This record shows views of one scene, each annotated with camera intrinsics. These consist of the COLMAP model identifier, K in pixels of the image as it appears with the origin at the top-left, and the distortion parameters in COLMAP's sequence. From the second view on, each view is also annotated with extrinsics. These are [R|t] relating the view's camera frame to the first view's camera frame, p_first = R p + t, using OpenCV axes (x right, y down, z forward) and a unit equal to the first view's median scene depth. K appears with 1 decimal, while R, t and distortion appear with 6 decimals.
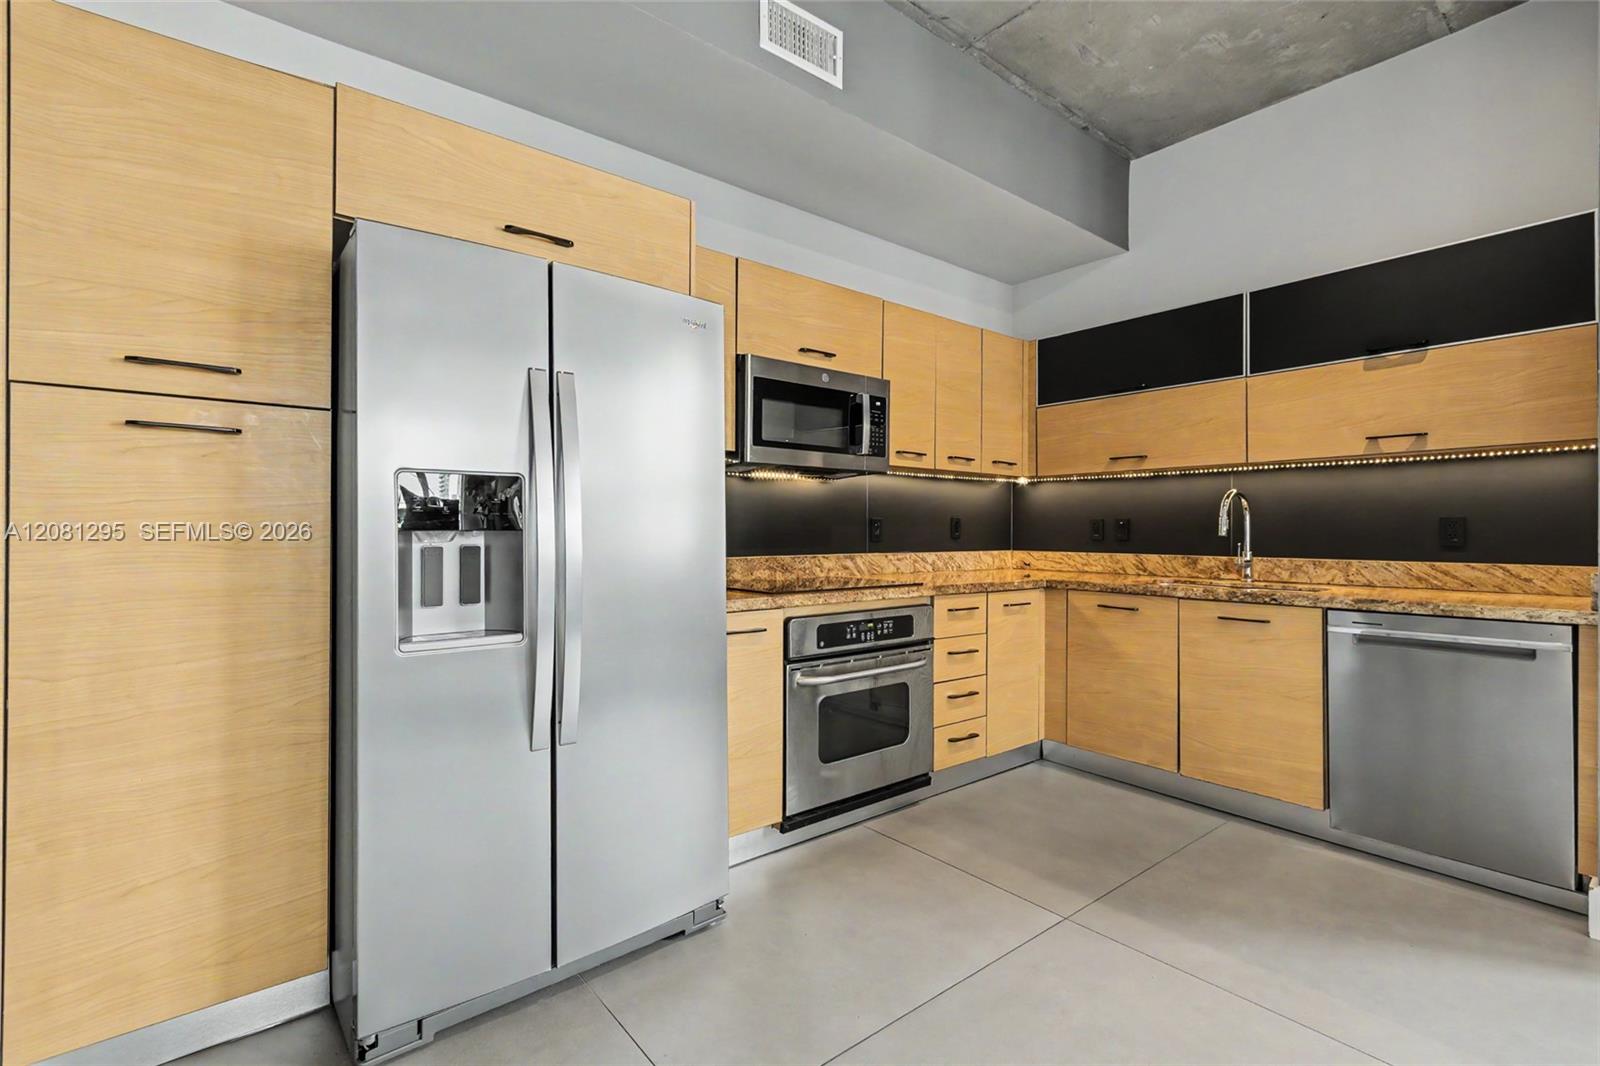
lens RADIAL K [[731.4, 0, 795.9], [0, 731.4, 530.5], [0, 0, 1]] dist [0.004089, -0.002661]
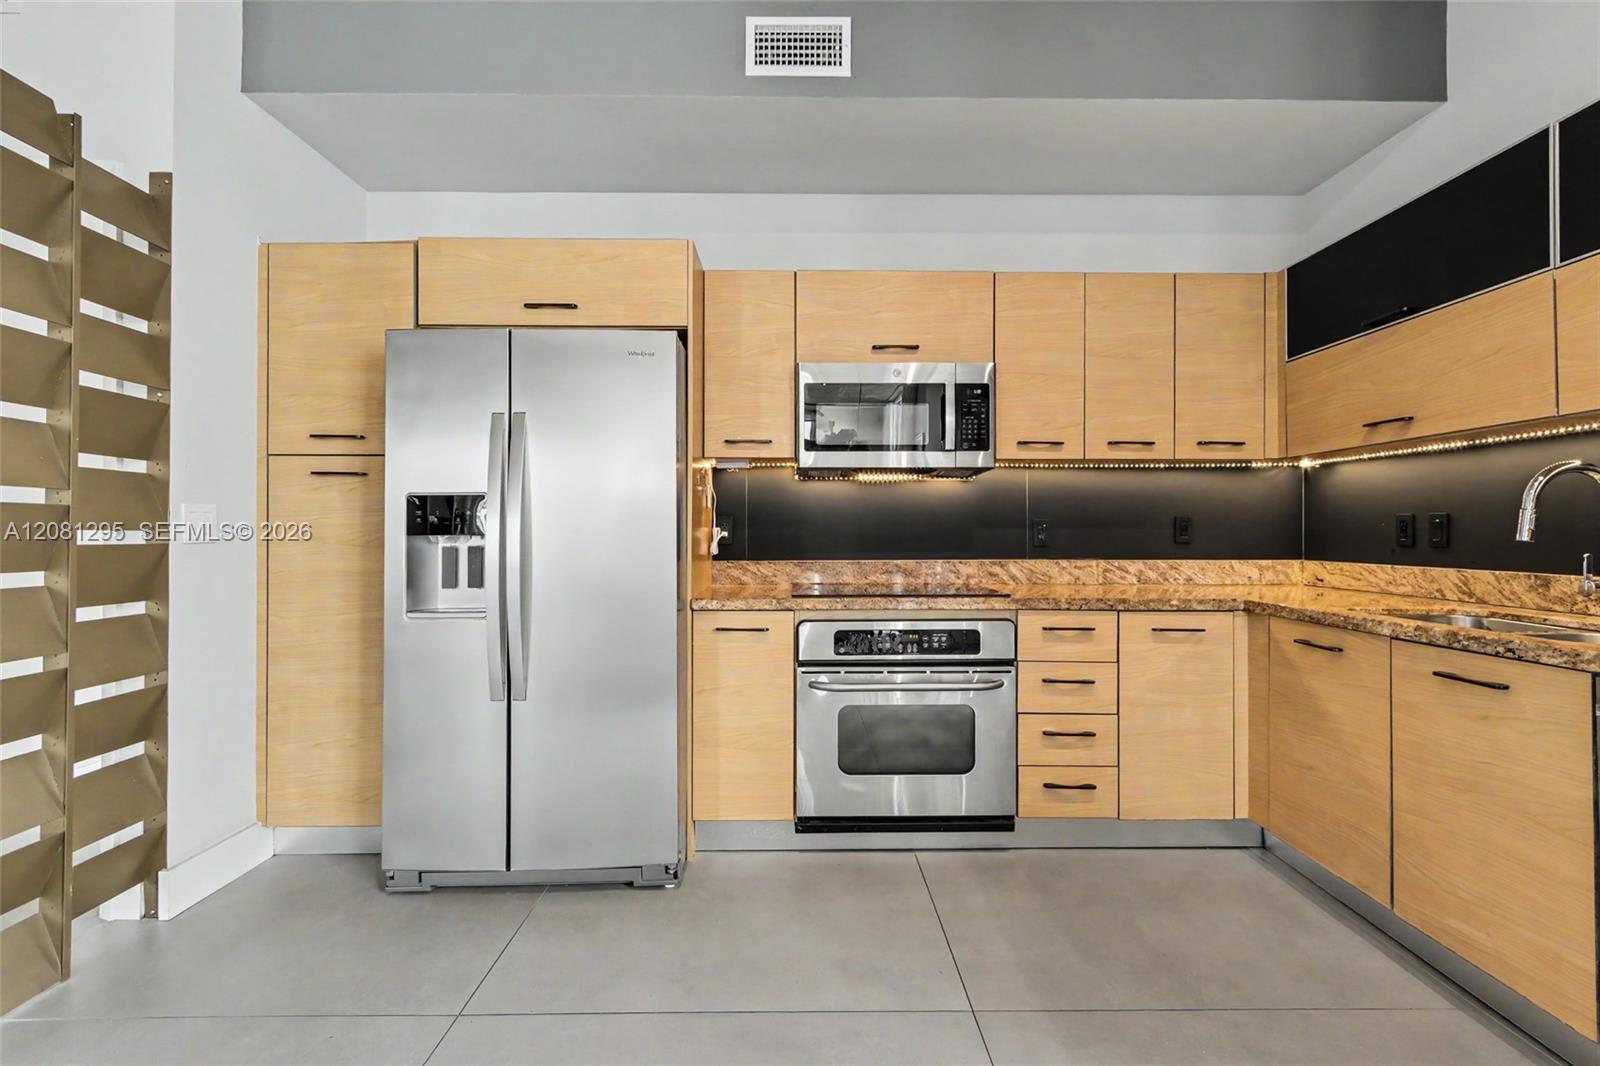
lens RADIAL K [[731.4, 0, 806.4], [0, 731.4, 530.7], [0, 0, 1]] dist [0.004089, -0.002661]
pose [[0.783585, -0.005608, -0.621260, 0.521748], [0.002961, 0.999982, -0.005291, 0.000659], [0.621278, 0.002306, 0.783587, 0.177861]]
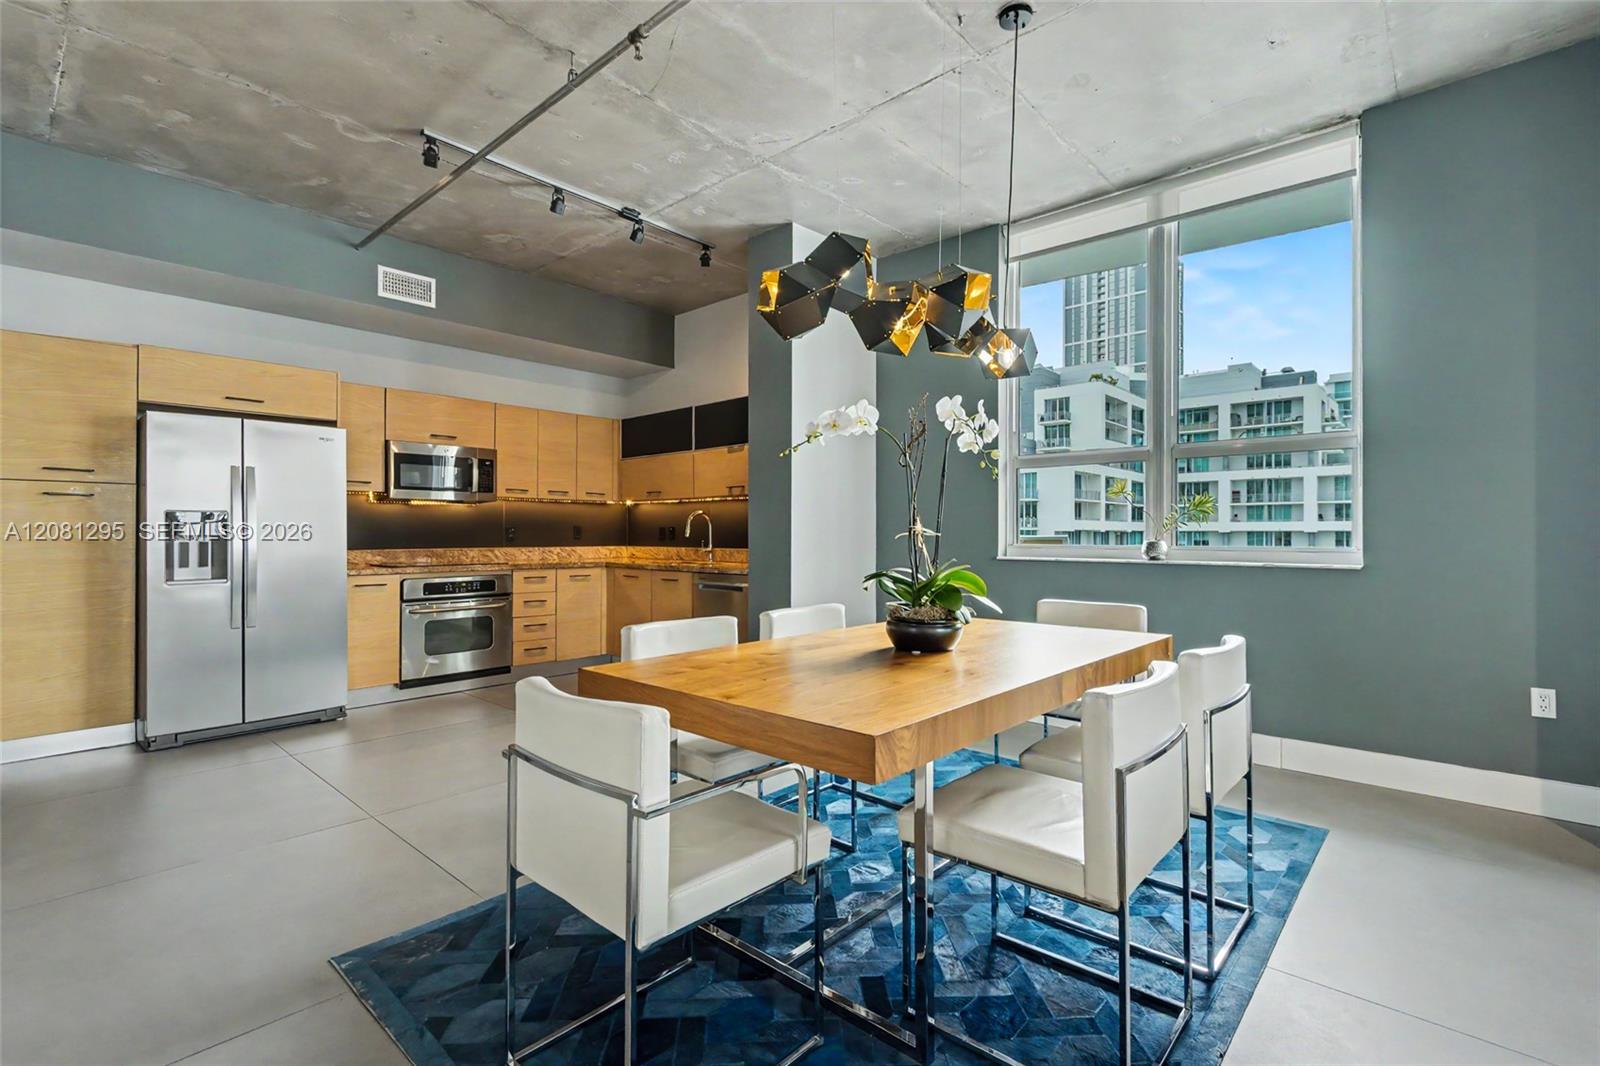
lens RADIAL K [[731.4, 0, 804.1], [0, 731.4, 531.1], [0, 0, 1]] dist [0.004089, -0.002661]
pose [[0.987984, -0.002458, 0.154536, 0.621693], [0.003007, 0.999990, -0.003317, 0.000784], [-0.154527, 0.003742, 0.987982, -0.917286]]
